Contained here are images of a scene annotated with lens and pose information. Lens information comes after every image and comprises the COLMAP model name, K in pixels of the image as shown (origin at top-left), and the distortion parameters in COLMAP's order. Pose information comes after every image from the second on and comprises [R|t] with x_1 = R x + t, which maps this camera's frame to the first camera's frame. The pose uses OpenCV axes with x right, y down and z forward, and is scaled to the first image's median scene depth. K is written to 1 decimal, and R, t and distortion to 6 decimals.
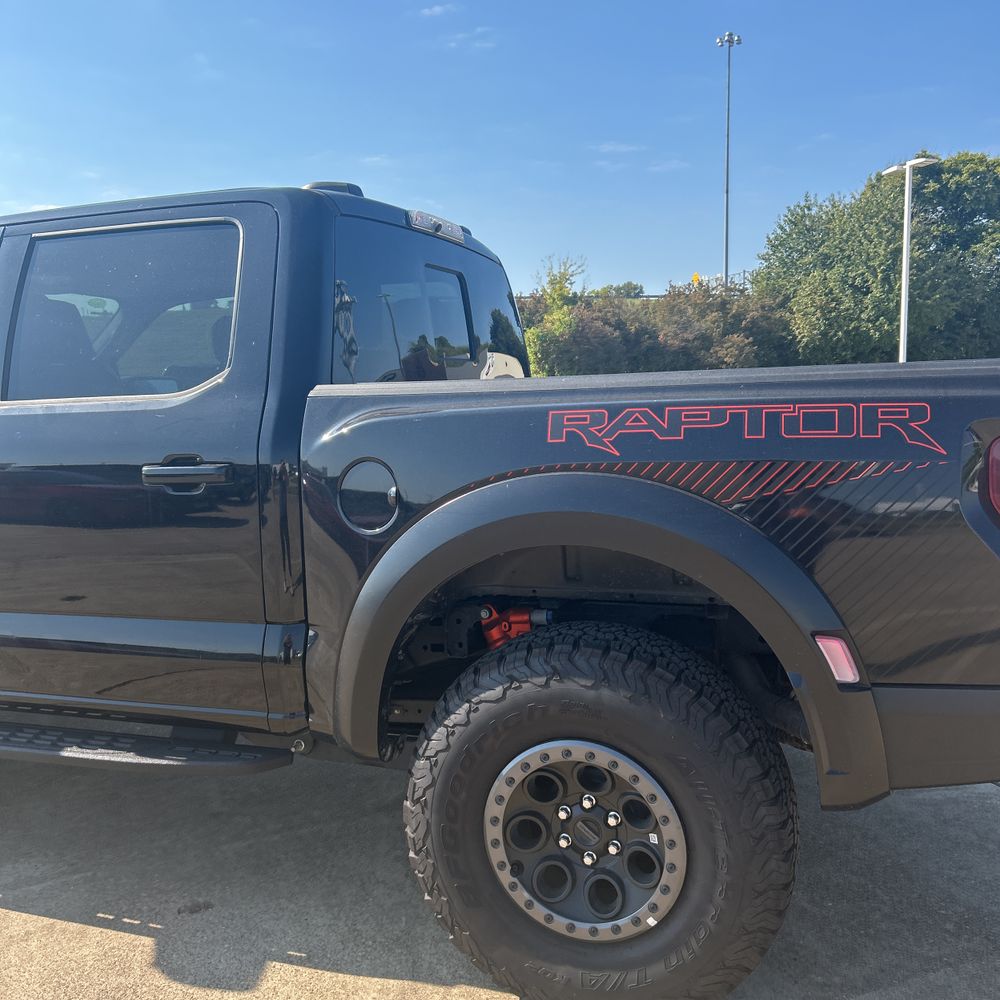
lens RADIAL K [[1007.8, 0, 501.1], [0, 1007.8, 509.2], [0, 0, 1]] dist [0.023759, 0.000000]
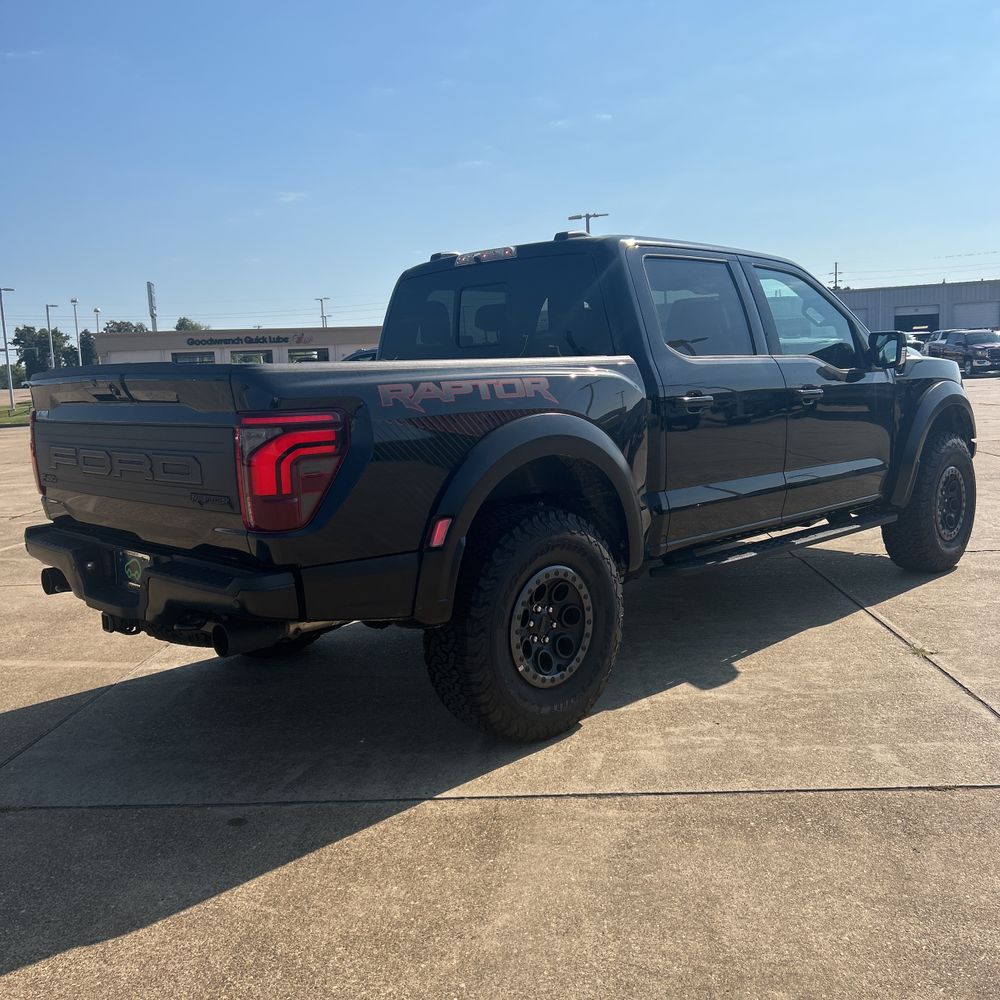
lens RADIAL K [[1007.8, 0, 471.9], [0, 1007.8, 500.4], [0, 0, 1]] dist [0.023759, 0.000000]
pose [[-0.443270, 0.161823, -0.881660, 1.830966], [-0.057822, 0.976359, 0.208276, -0.332457], [0.894521, 0.143302, -0.423433, 2.321316]]
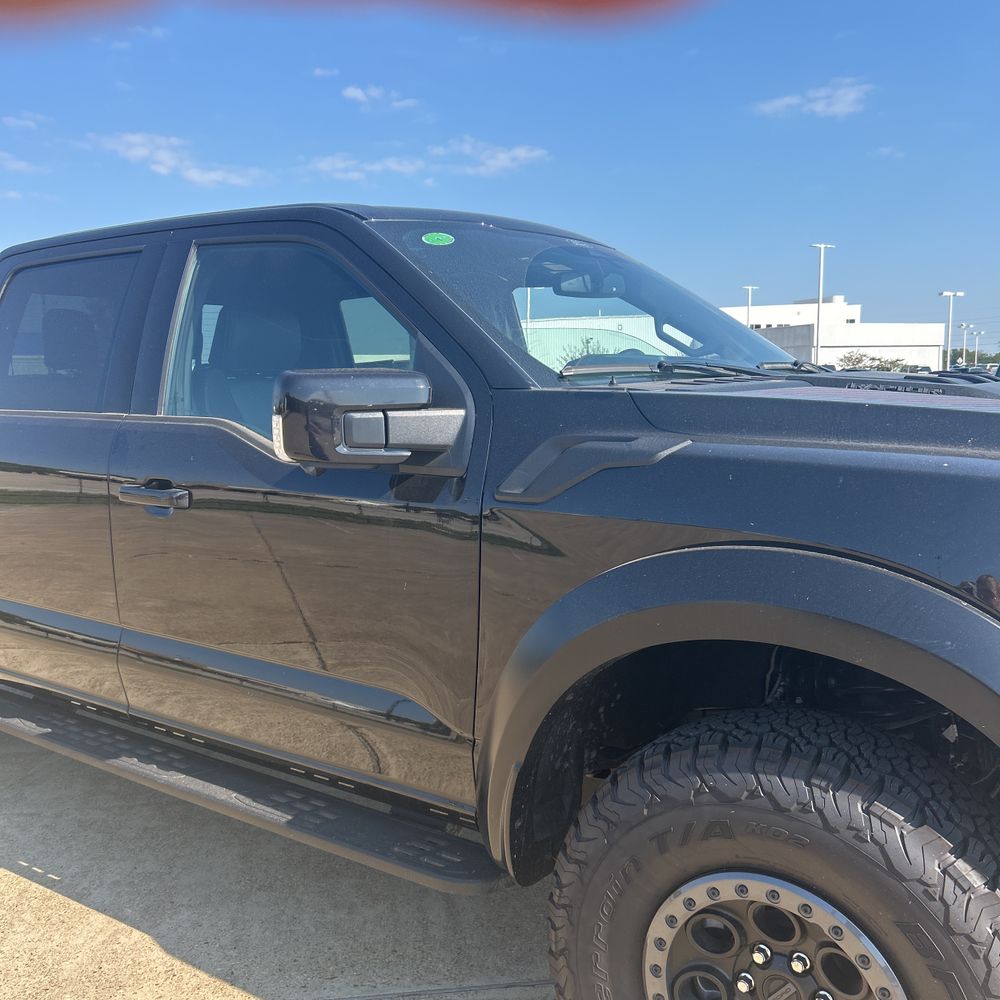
lens RADIAL K [[1007.8, 0, 493.5], [0, 1007.8, 521.0], [0, 0, 1]] dist [0.023759, 0.000000]
pose [[-0.959422, 0.011588, 0.281737, -1.109069], [0.083341, 0.966170, 0.244069, -0.351404], [-0.269377, 0.257646, -0.927930, 2.933755]]
